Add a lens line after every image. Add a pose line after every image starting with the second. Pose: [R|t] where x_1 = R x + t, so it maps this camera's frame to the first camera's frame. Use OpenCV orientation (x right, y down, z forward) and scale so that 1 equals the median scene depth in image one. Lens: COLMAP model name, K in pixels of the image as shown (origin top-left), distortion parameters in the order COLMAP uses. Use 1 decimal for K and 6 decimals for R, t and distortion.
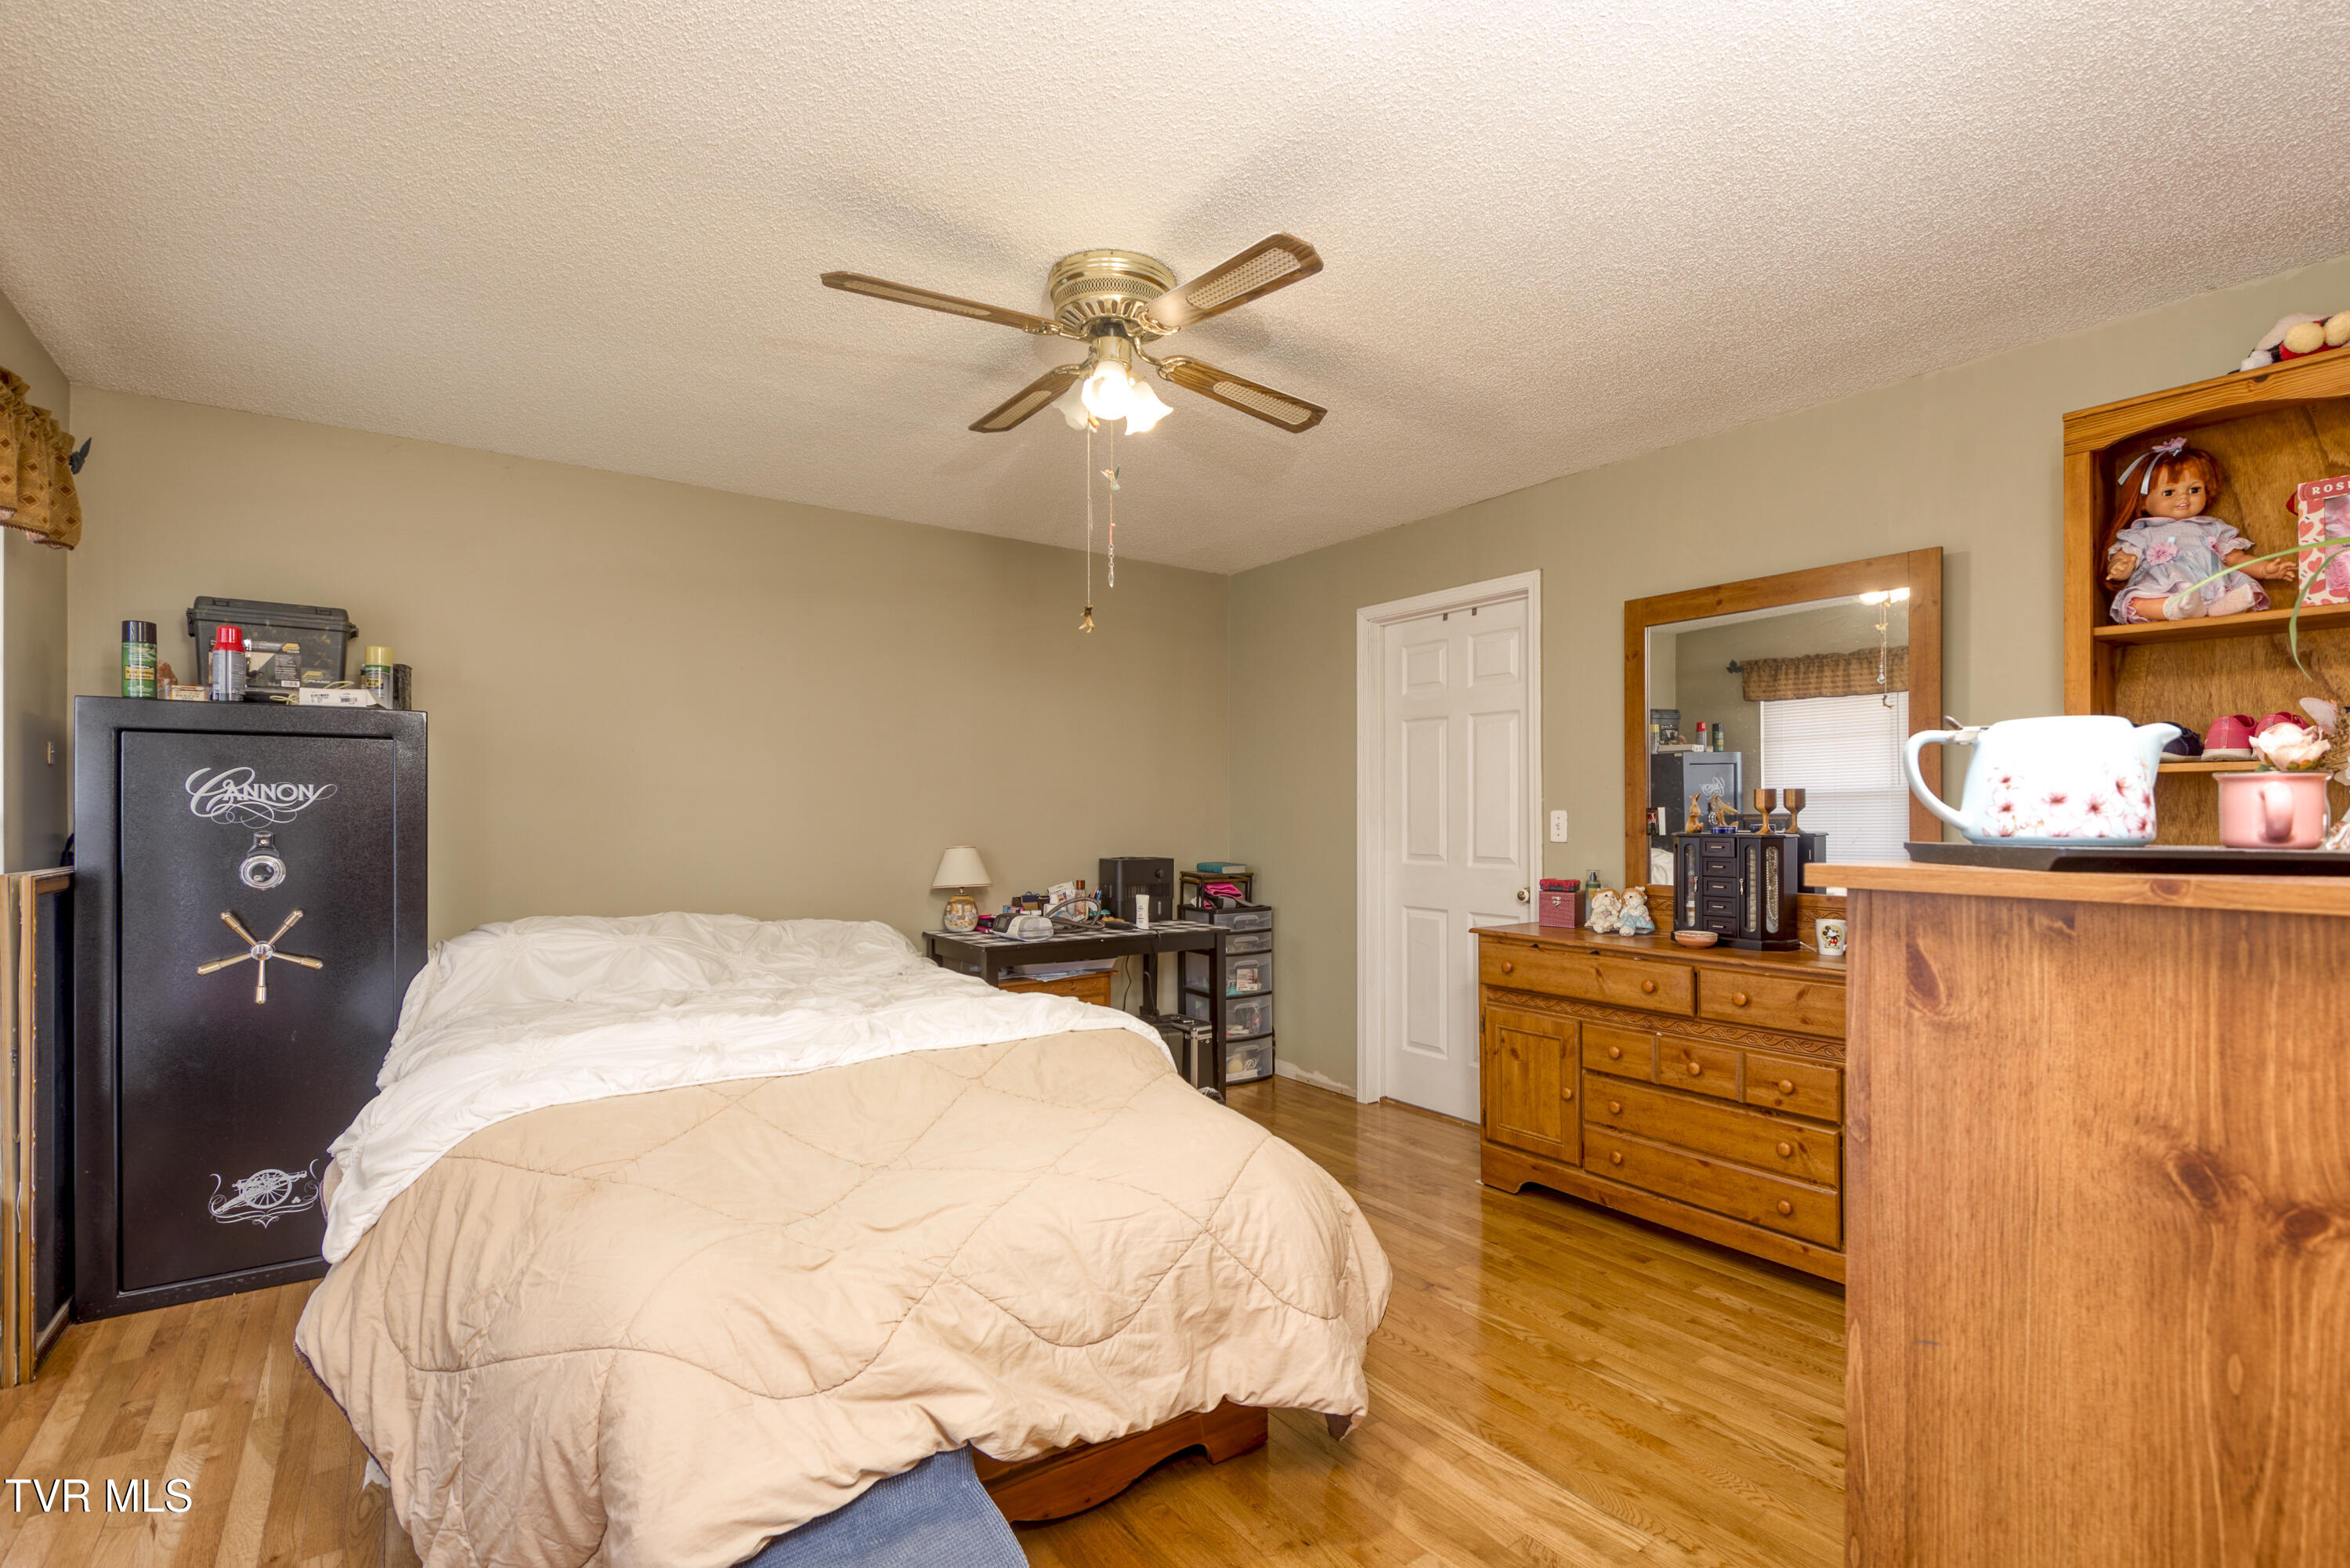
lens RADIAL K [[1083.7, 0, 1166.9], [0, 1083.7, 800.8], [0, 0, 1]] dist [0.006355, -0.005615]
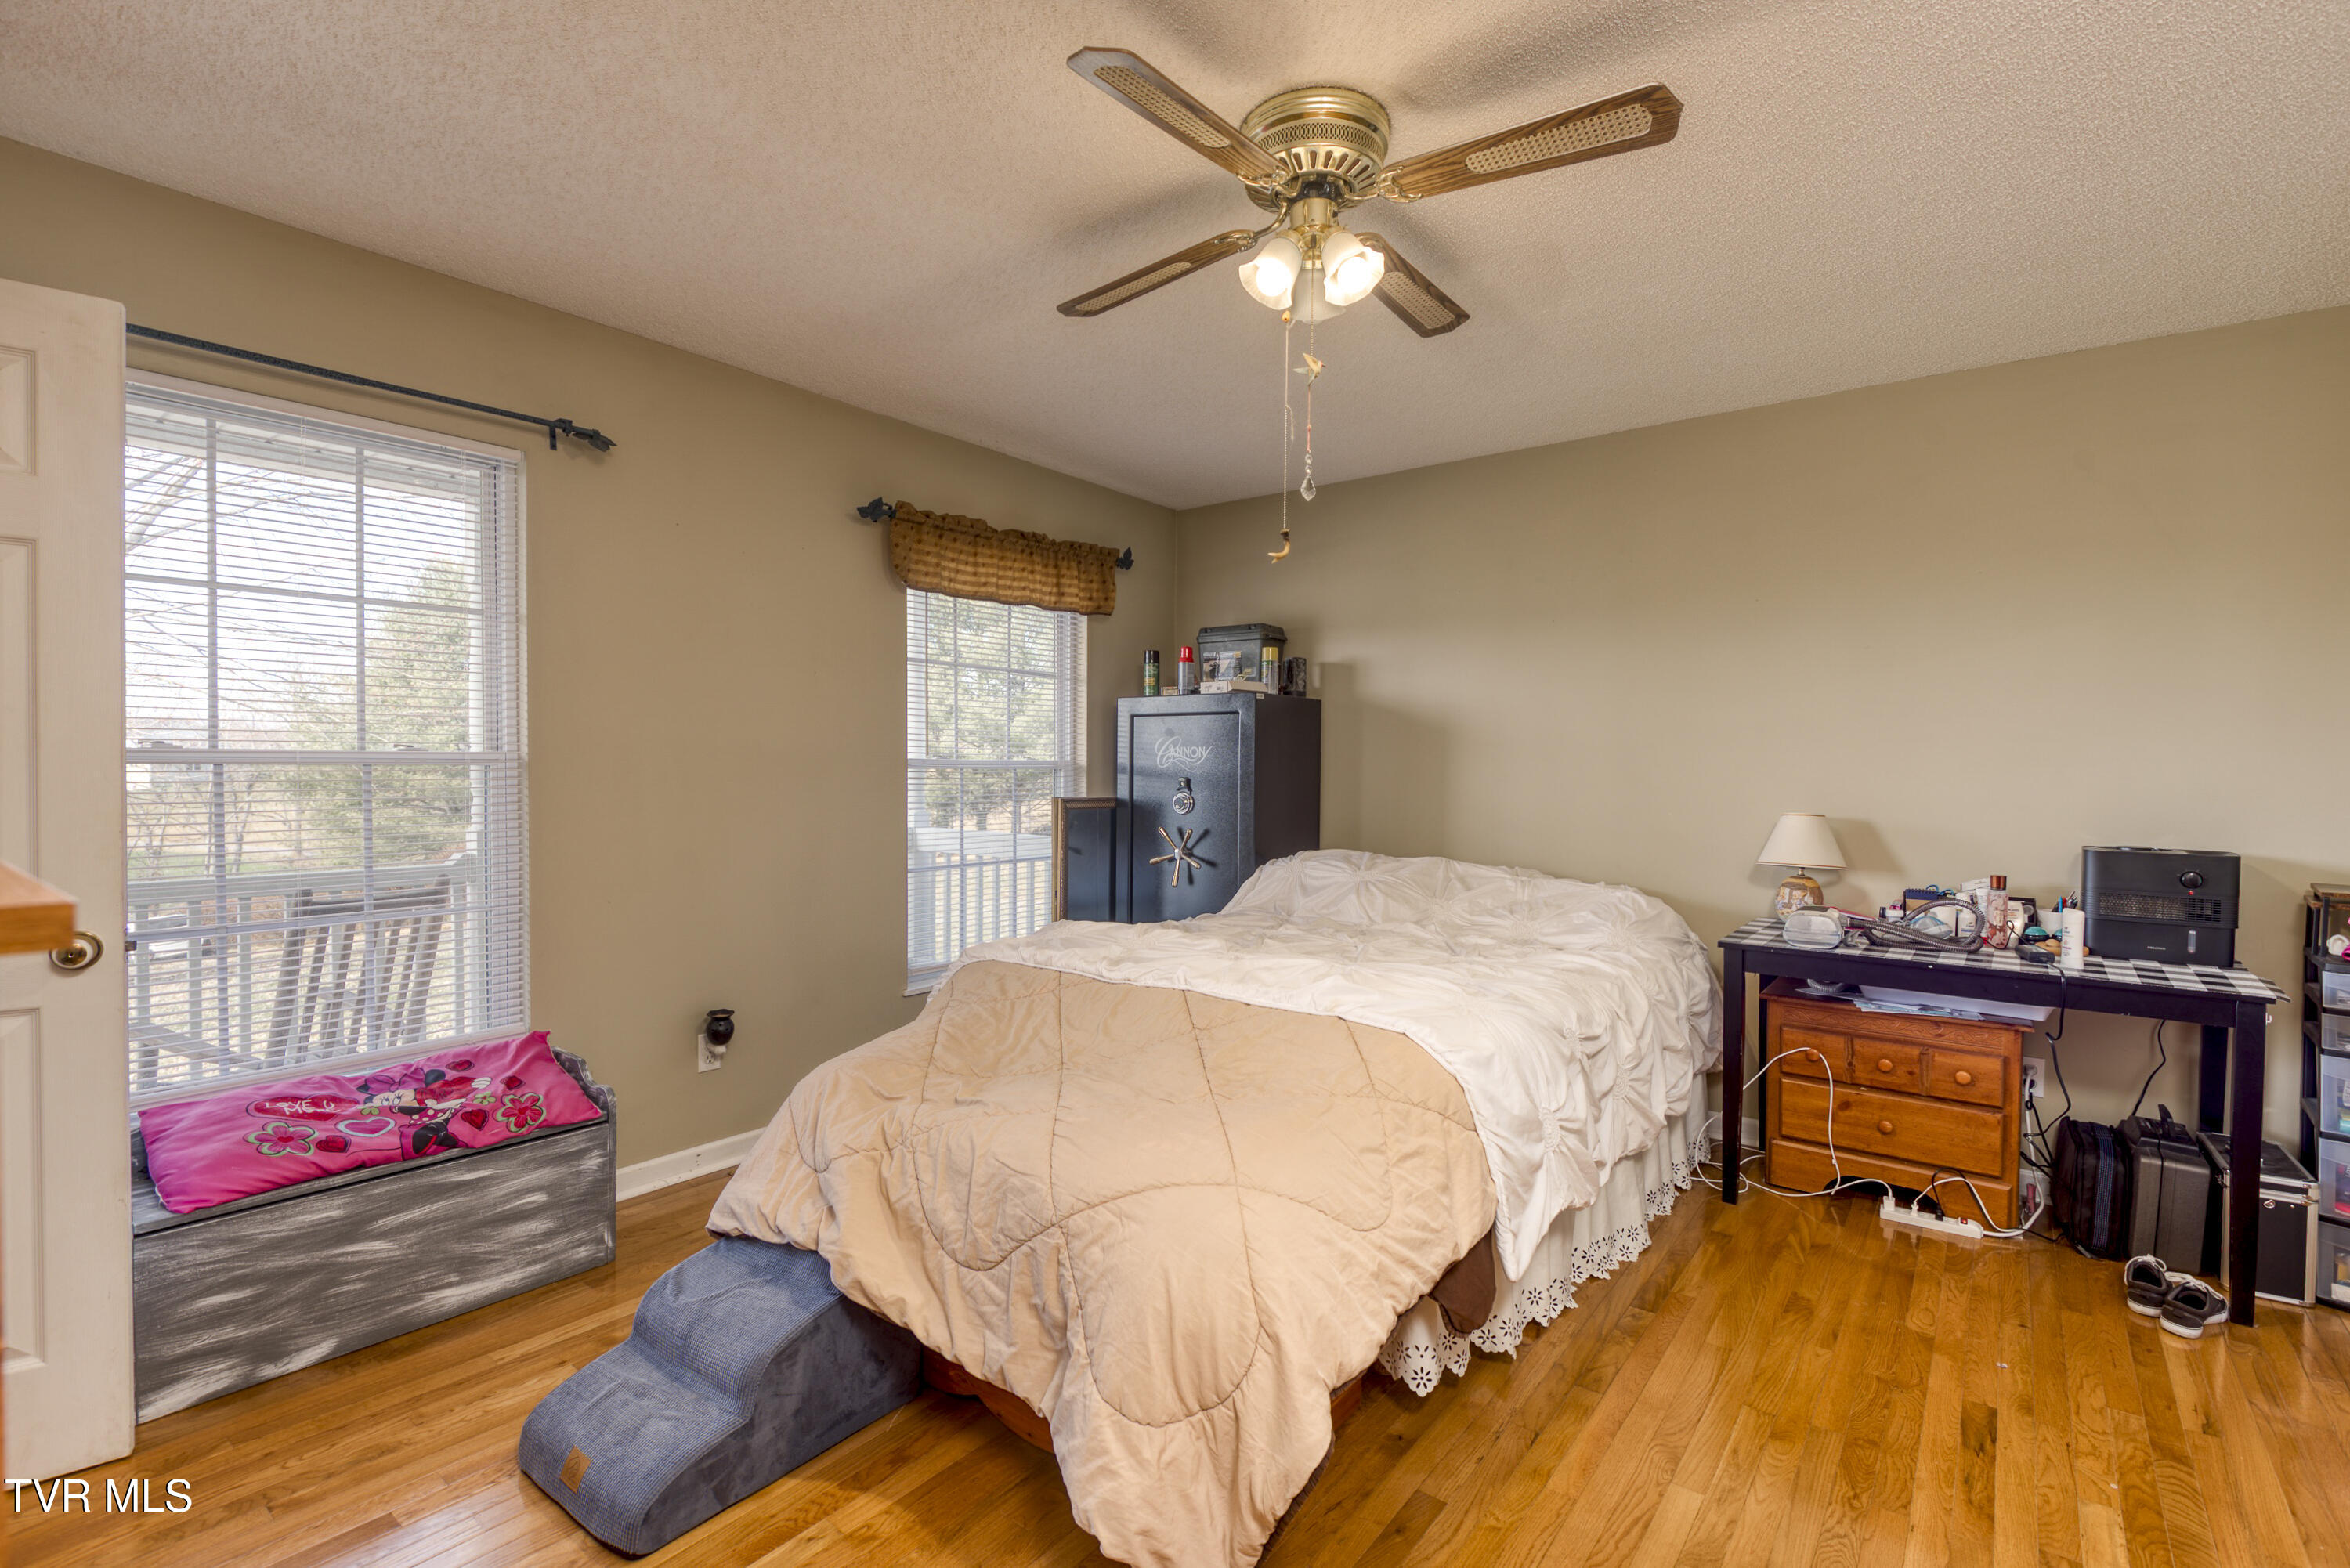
lens RADIAL K [[1083.7, 0, 1177.7], [0, 1083.7, 791.4], [0, 0, 1]] dist [0.006355, -0.005615]
pose [[0.290239, 0.026354, -0.956591, 0.616636], [0.007751, 0.999523, 0.029888, 0.001630], [0.956923, -0.016089, 0.289897, 0.552619]]
